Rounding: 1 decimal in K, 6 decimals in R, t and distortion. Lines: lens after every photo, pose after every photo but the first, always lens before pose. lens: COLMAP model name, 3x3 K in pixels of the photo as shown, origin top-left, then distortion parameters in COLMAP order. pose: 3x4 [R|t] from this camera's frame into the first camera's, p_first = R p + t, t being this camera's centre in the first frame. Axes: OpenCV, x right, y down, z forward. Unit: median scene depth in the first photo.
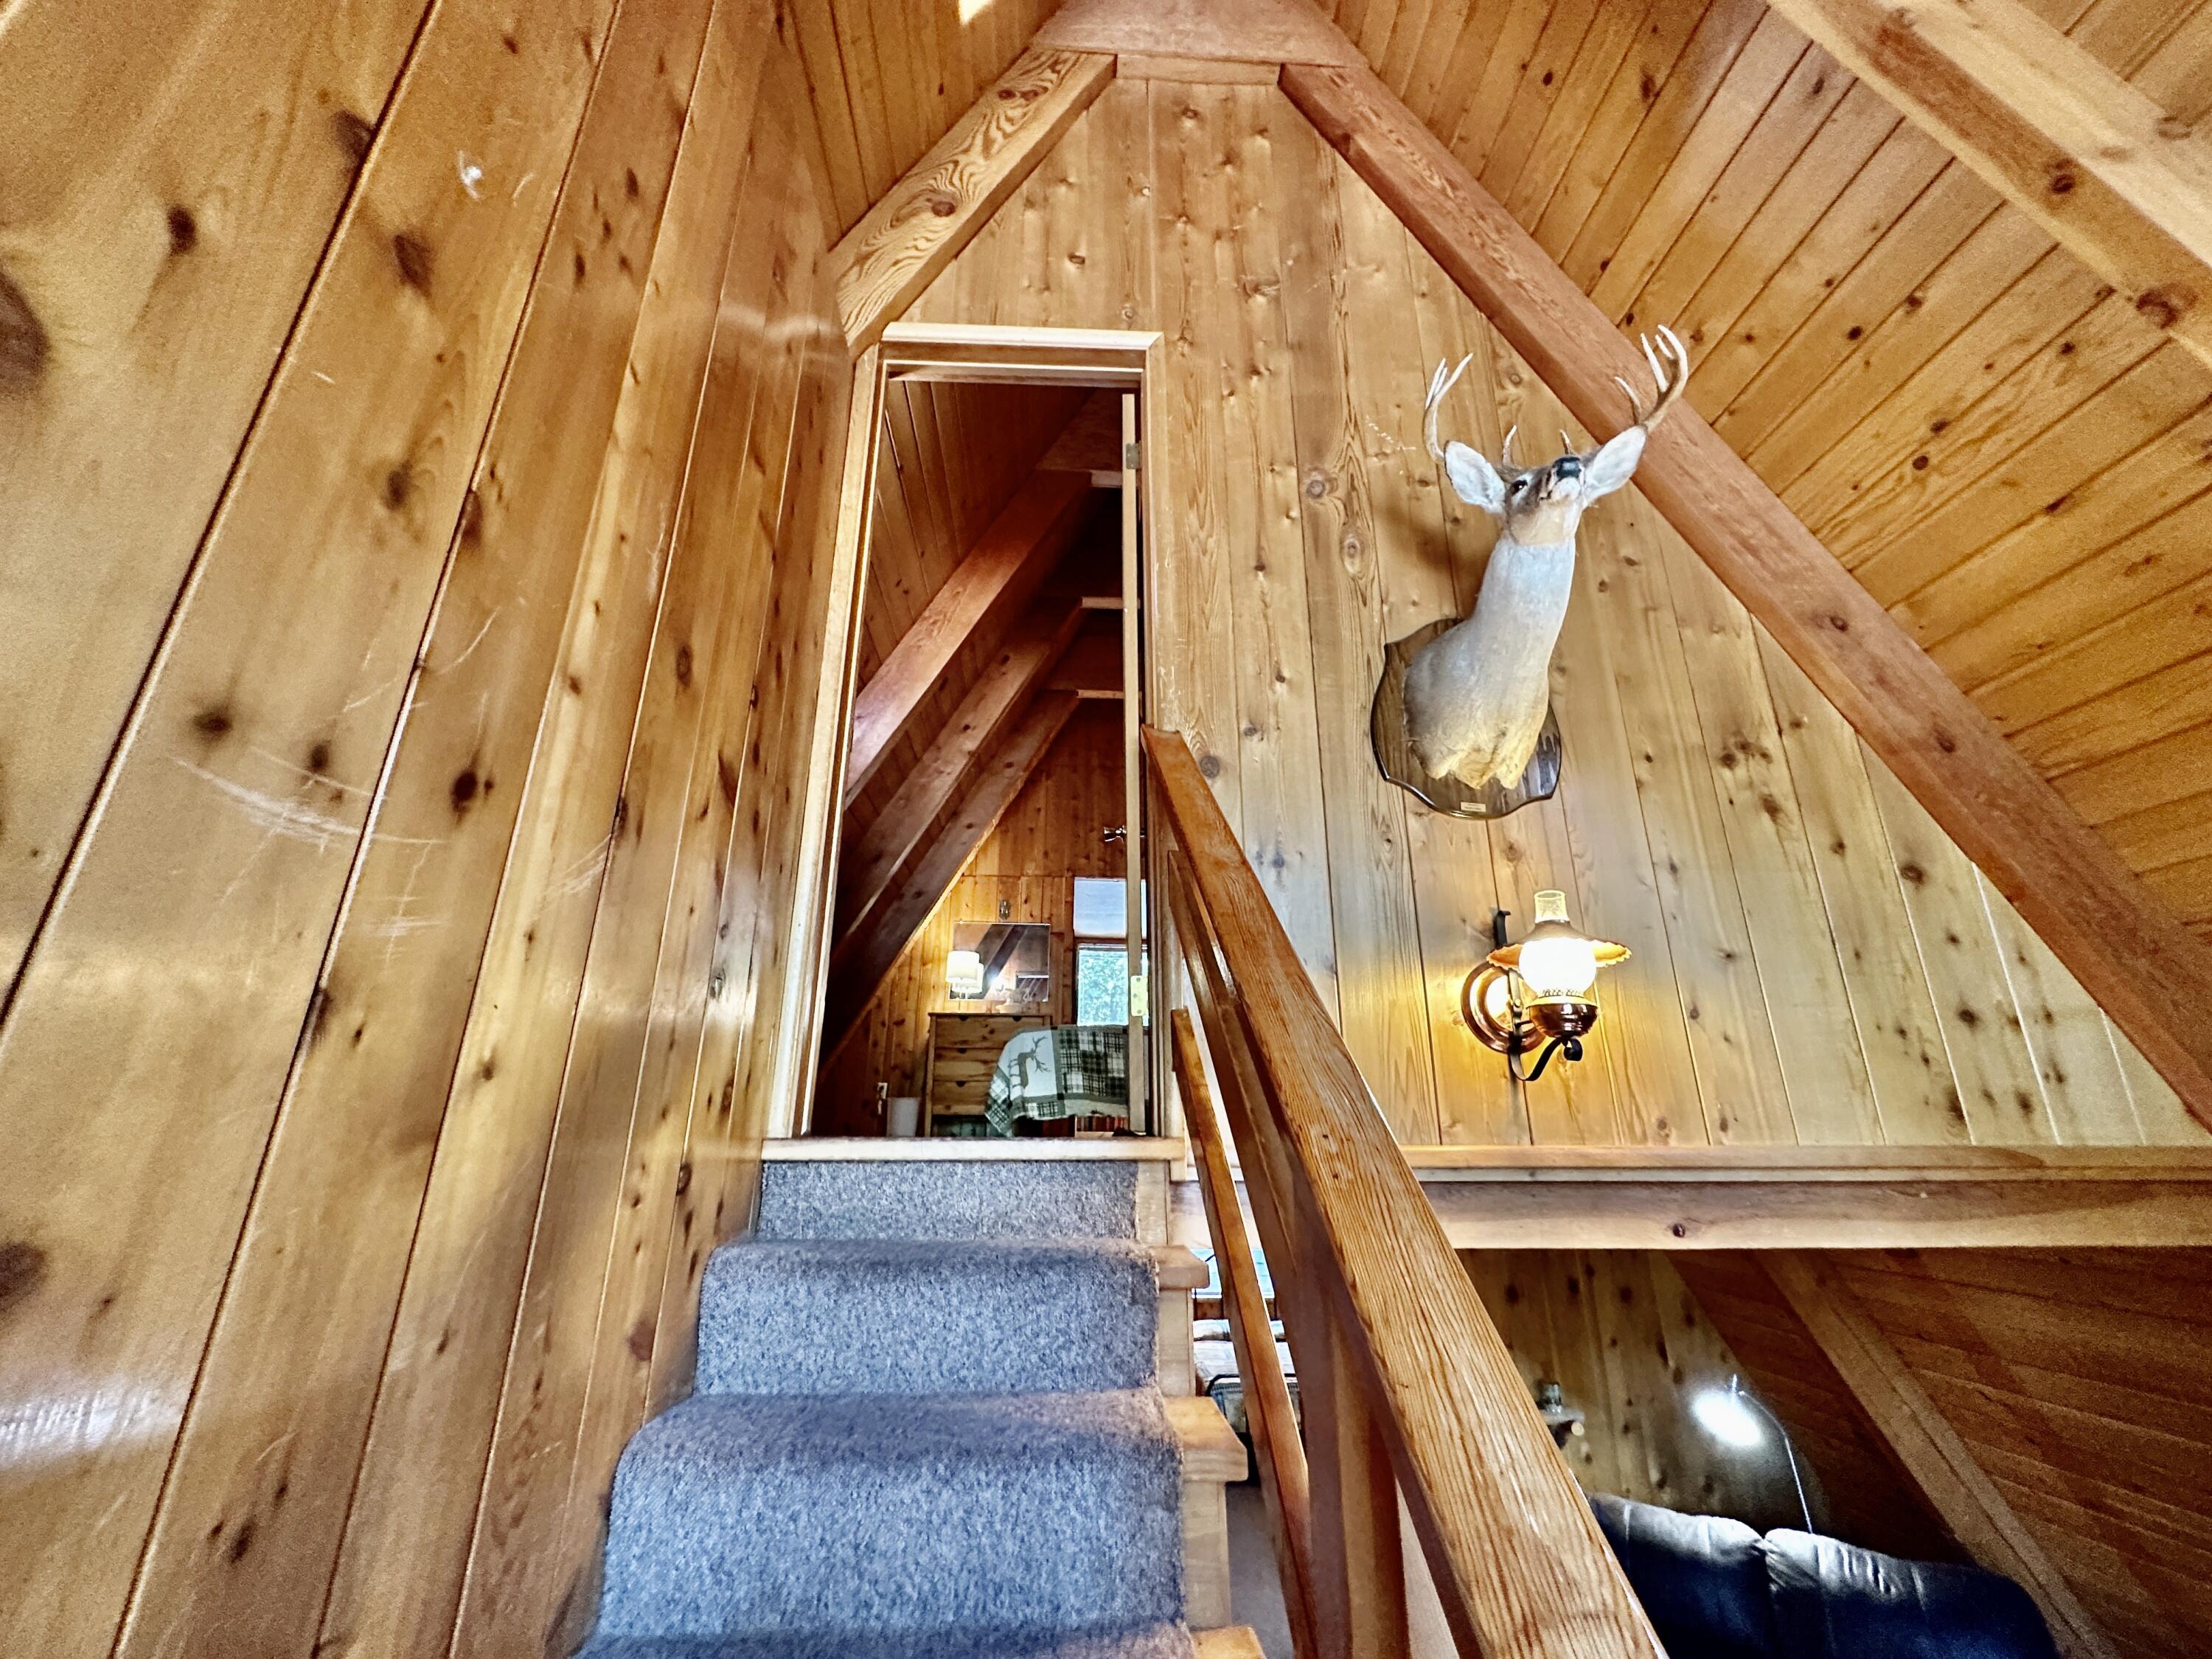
lens RADIAL K [[892.7, 0, 1109.3], [0, 892.7, 827.0], [0, 0, 1]] dist [-0.000090, 0.000225]
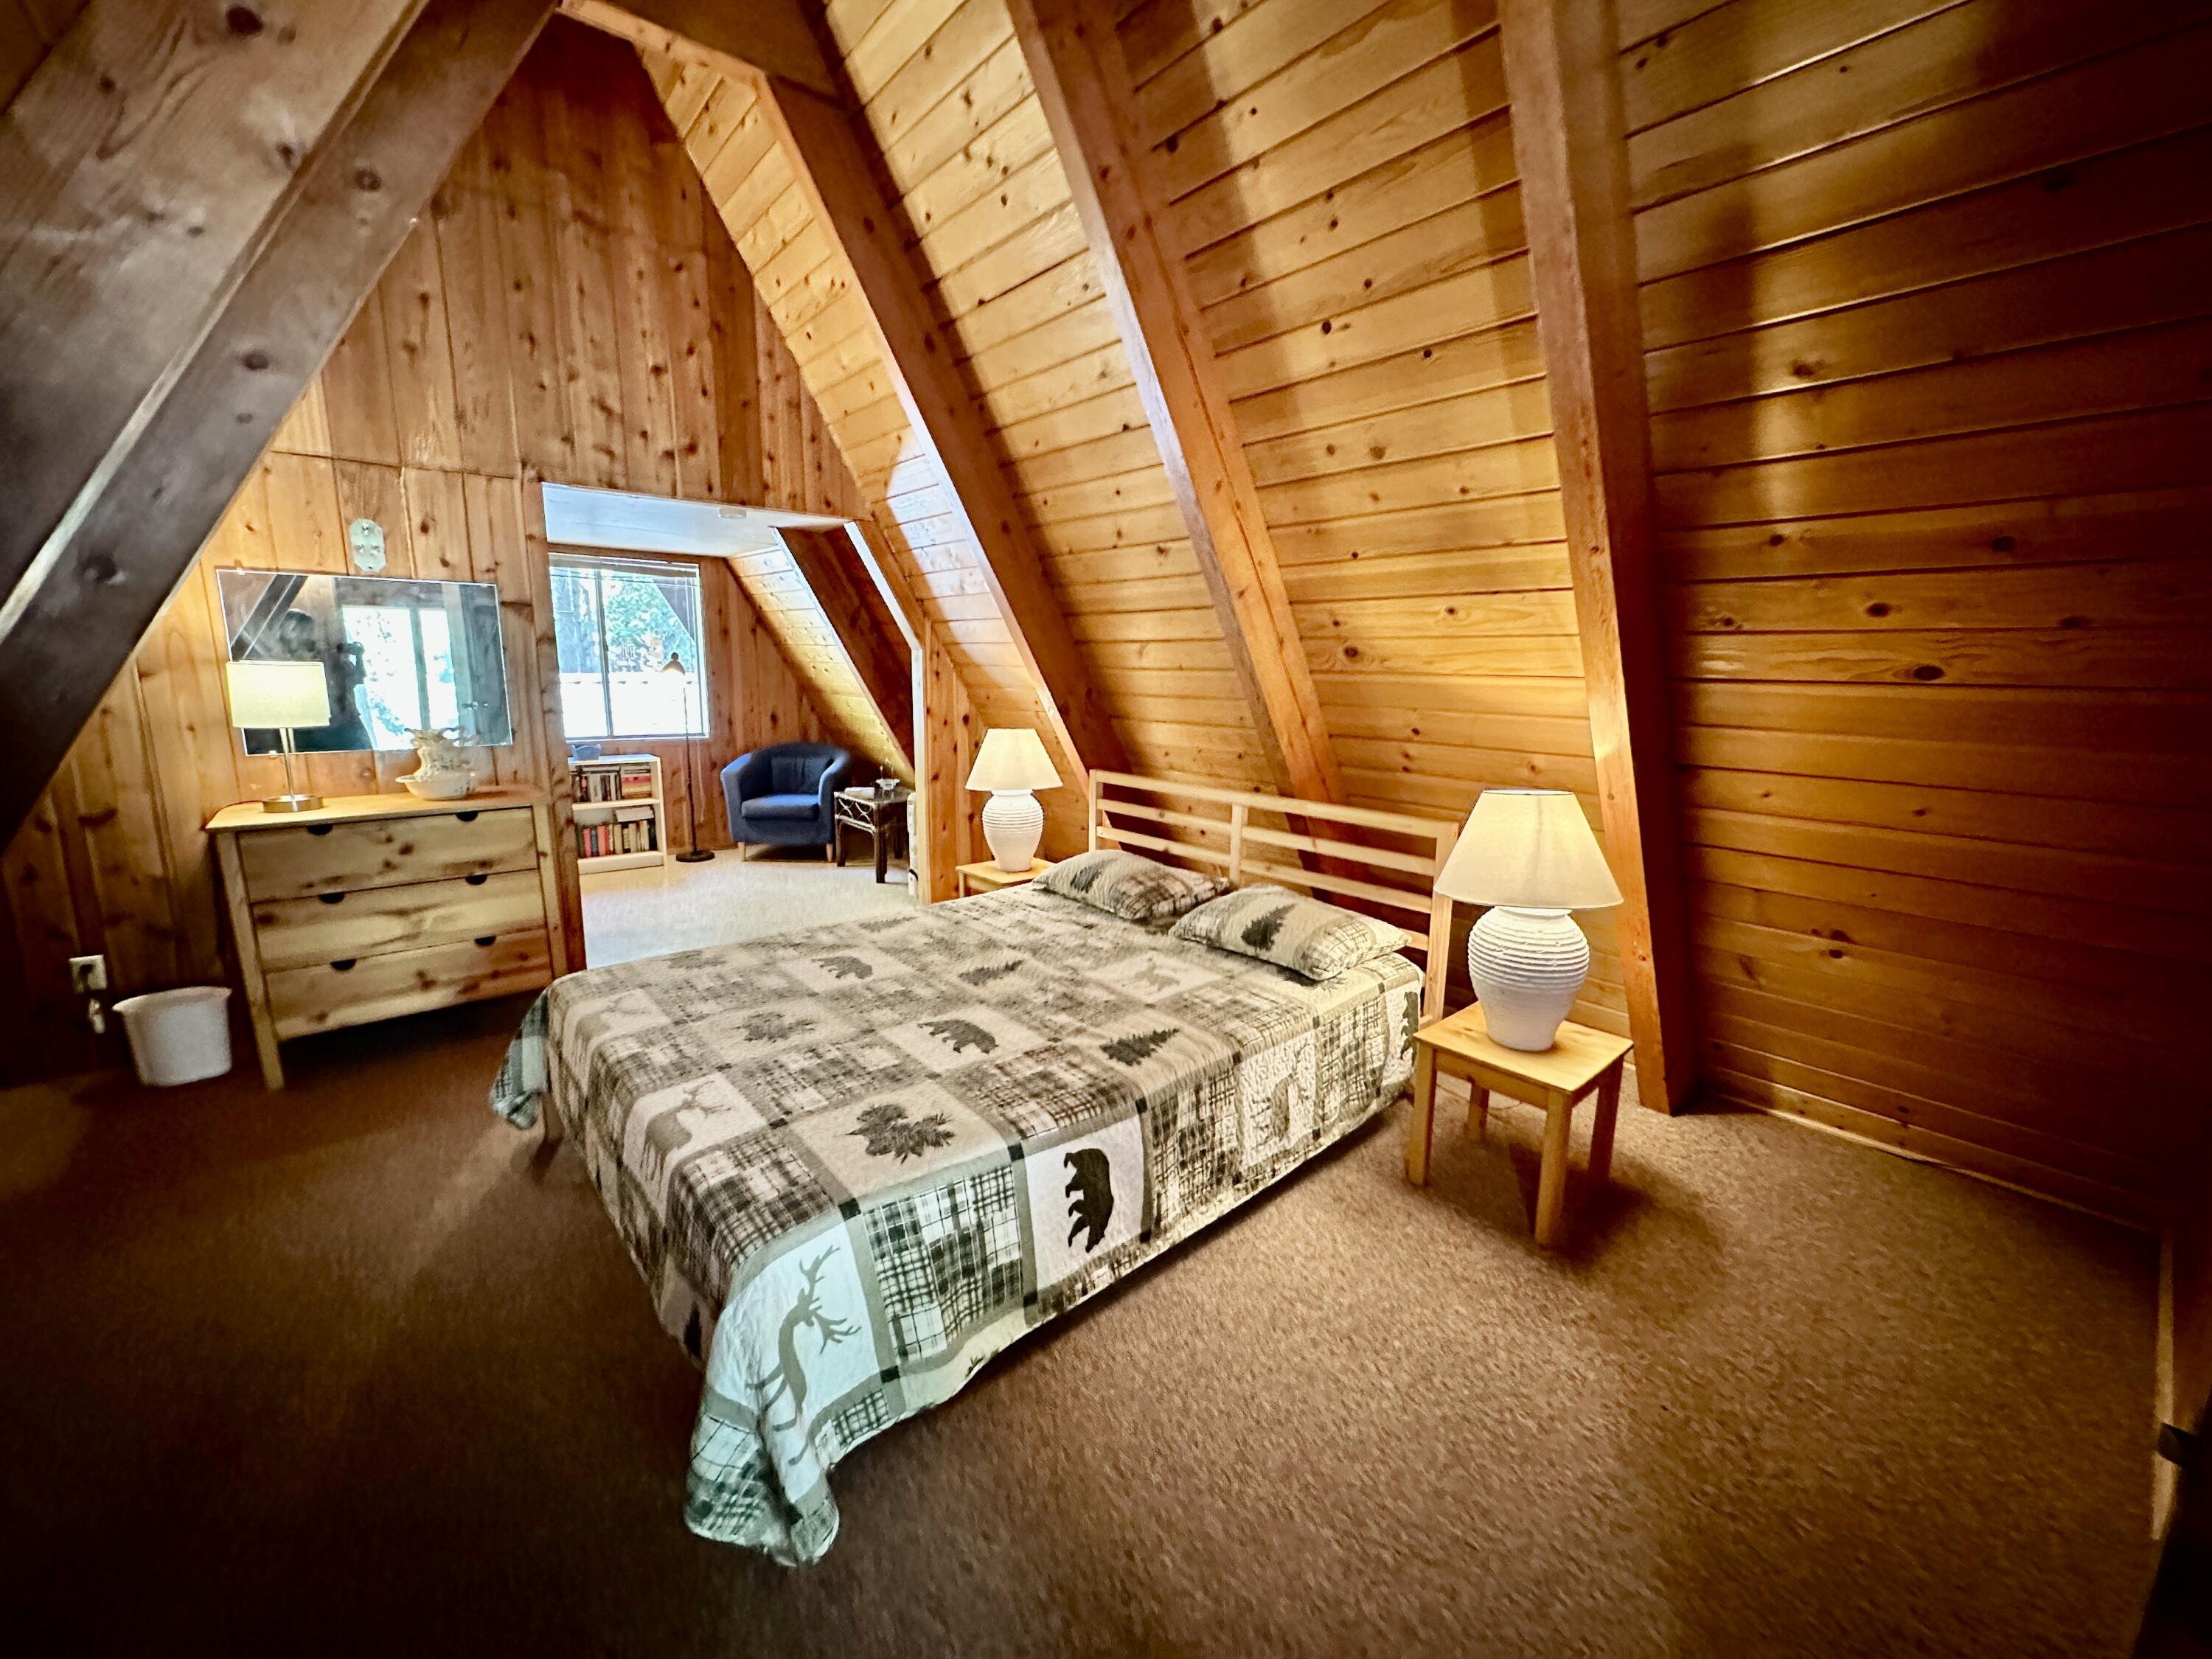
lens RADIAL K [[882.9, 0, 1106.1], [0, 882.9, 826.4], [0, 0, 1]] dist [-0.001828, -0.000060]
pose [[0.798180, -0.105178, 0.593166, -0.322188], [-0.209276, 0.874905, 0.436743, -0.171330], [-0.564900, -0.472735, 0.676321, 1.404708]]
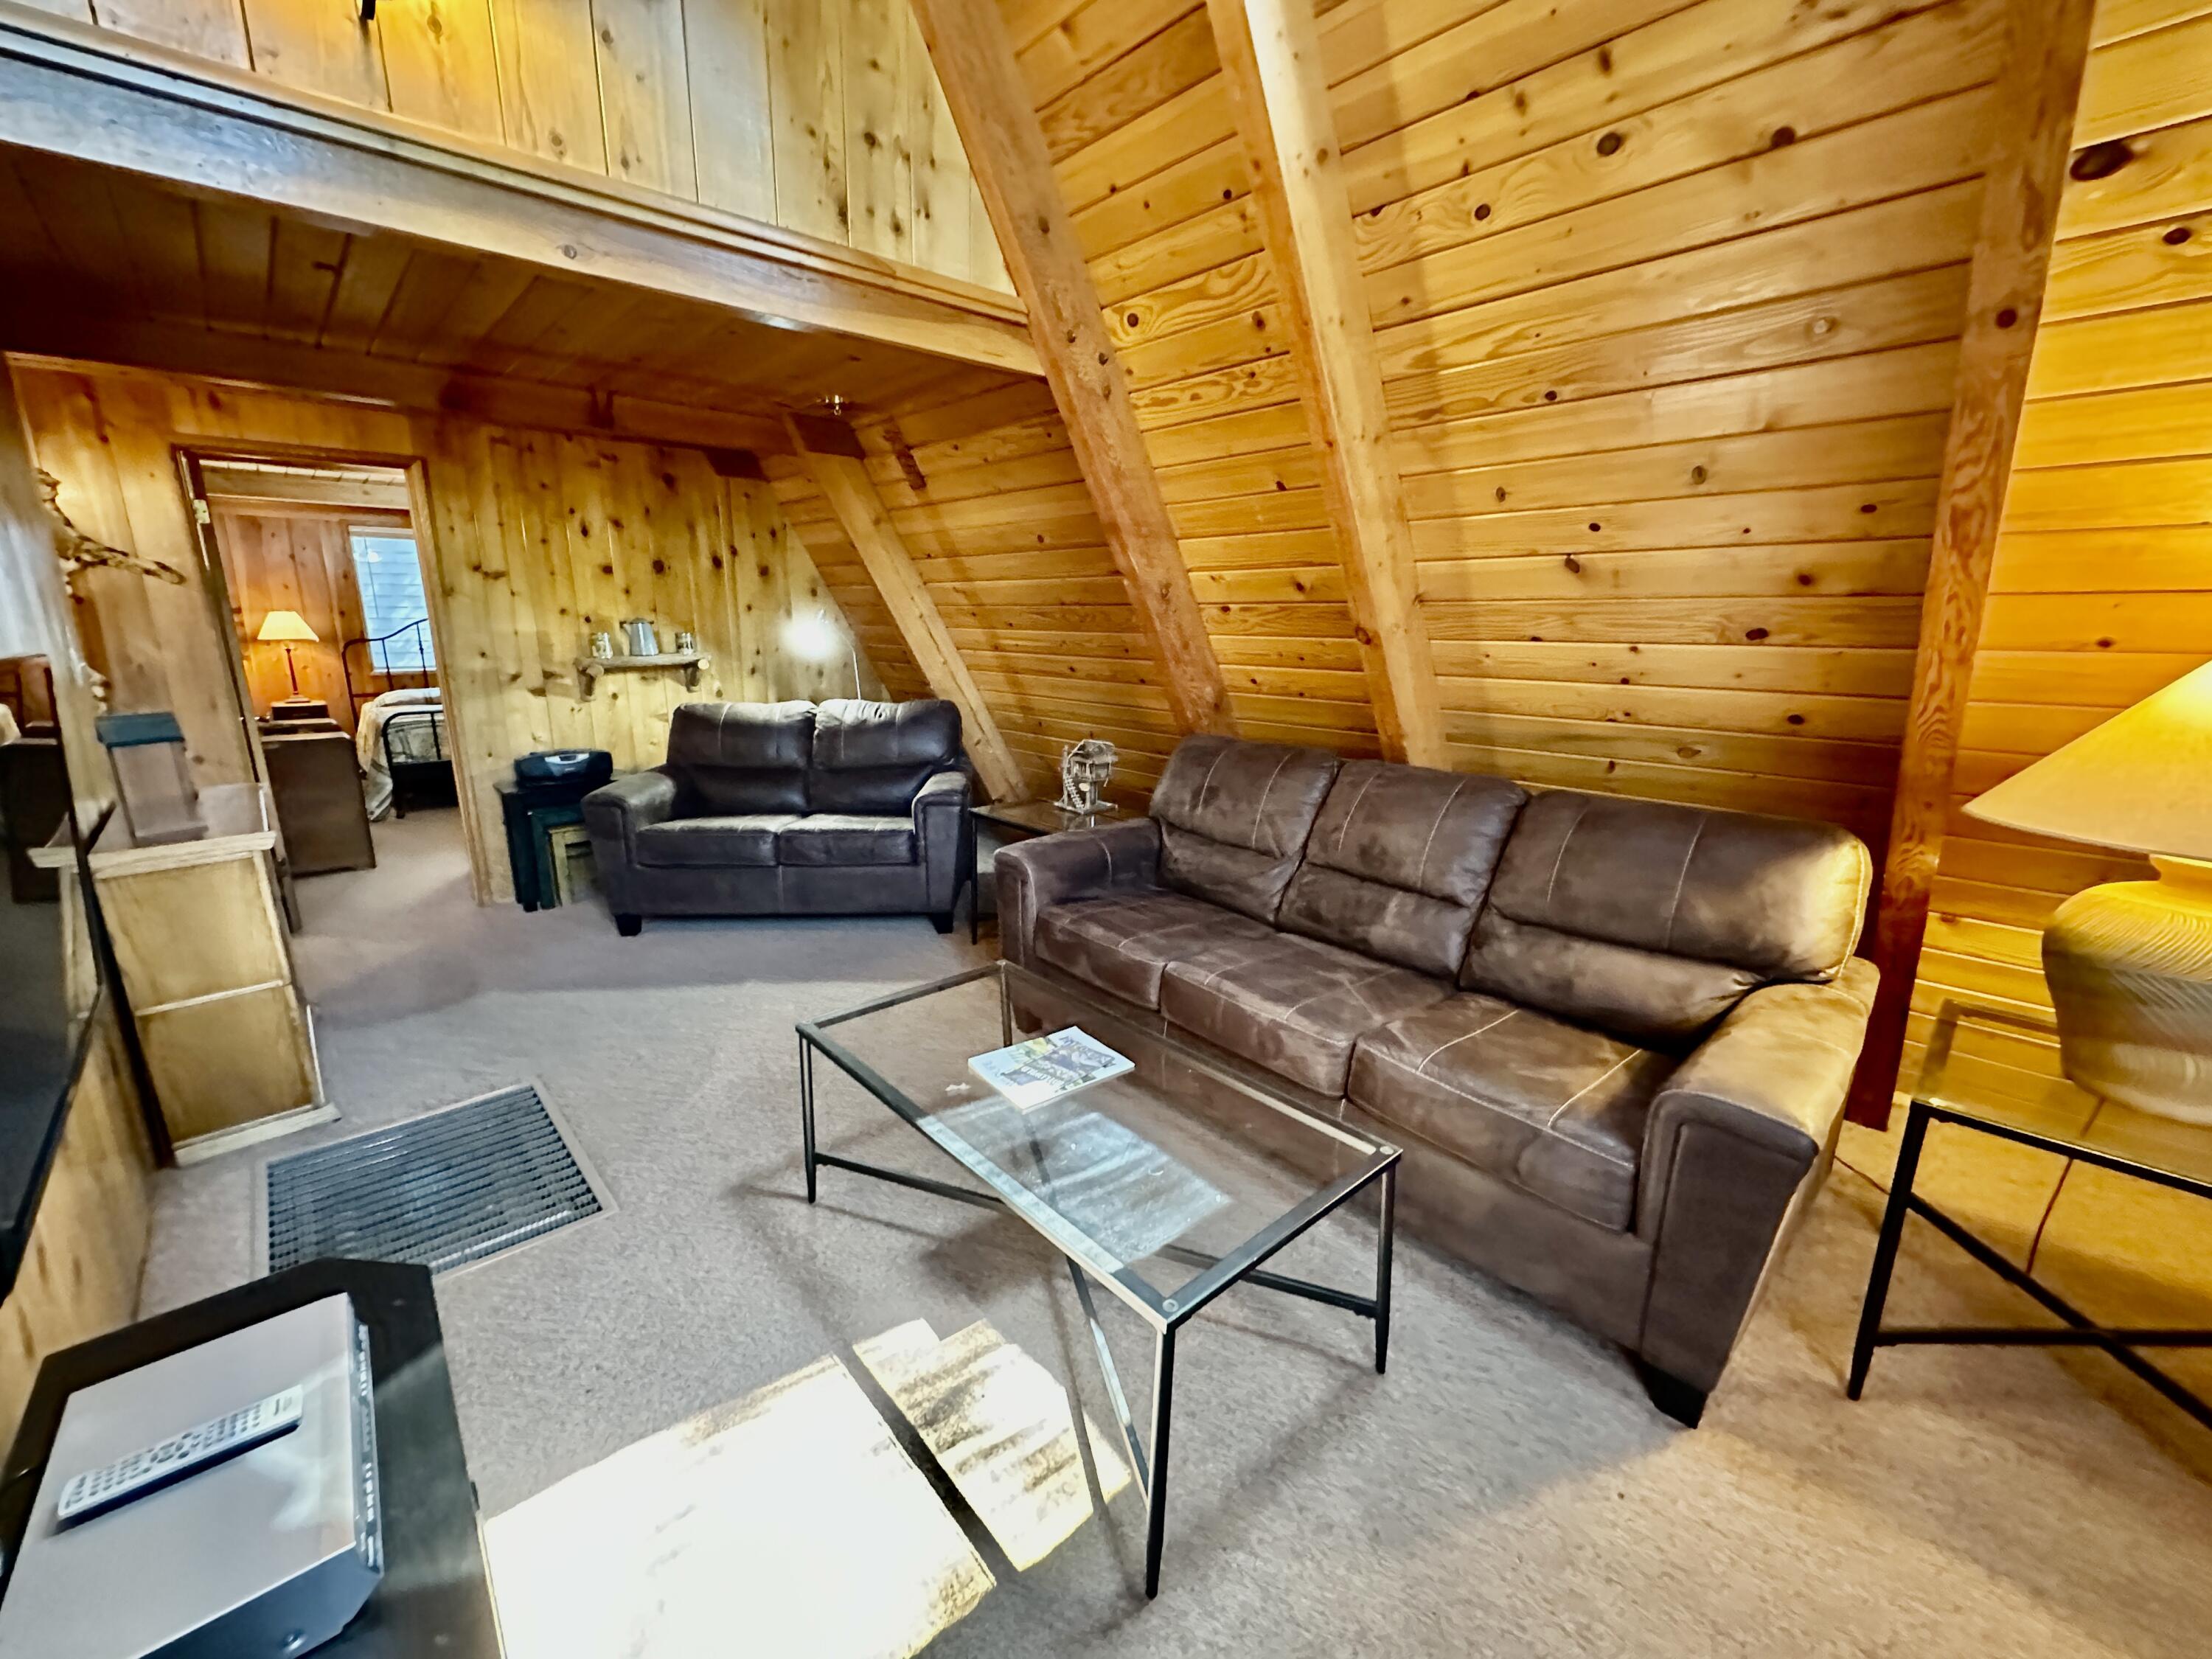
lens RADIAL K [[882.9, 0, 1106.1], [0, 882.9, 826.4], [0, 0, 1]] dist [-0.001828, -0.000060]
pose [[0.770494, -0.144673, 0.620813, 0.299179], [-0.215102, 0.857773, 0.466858, 0.326812], [-0.600058, -0.493250, 0.629790, -0.315443]]
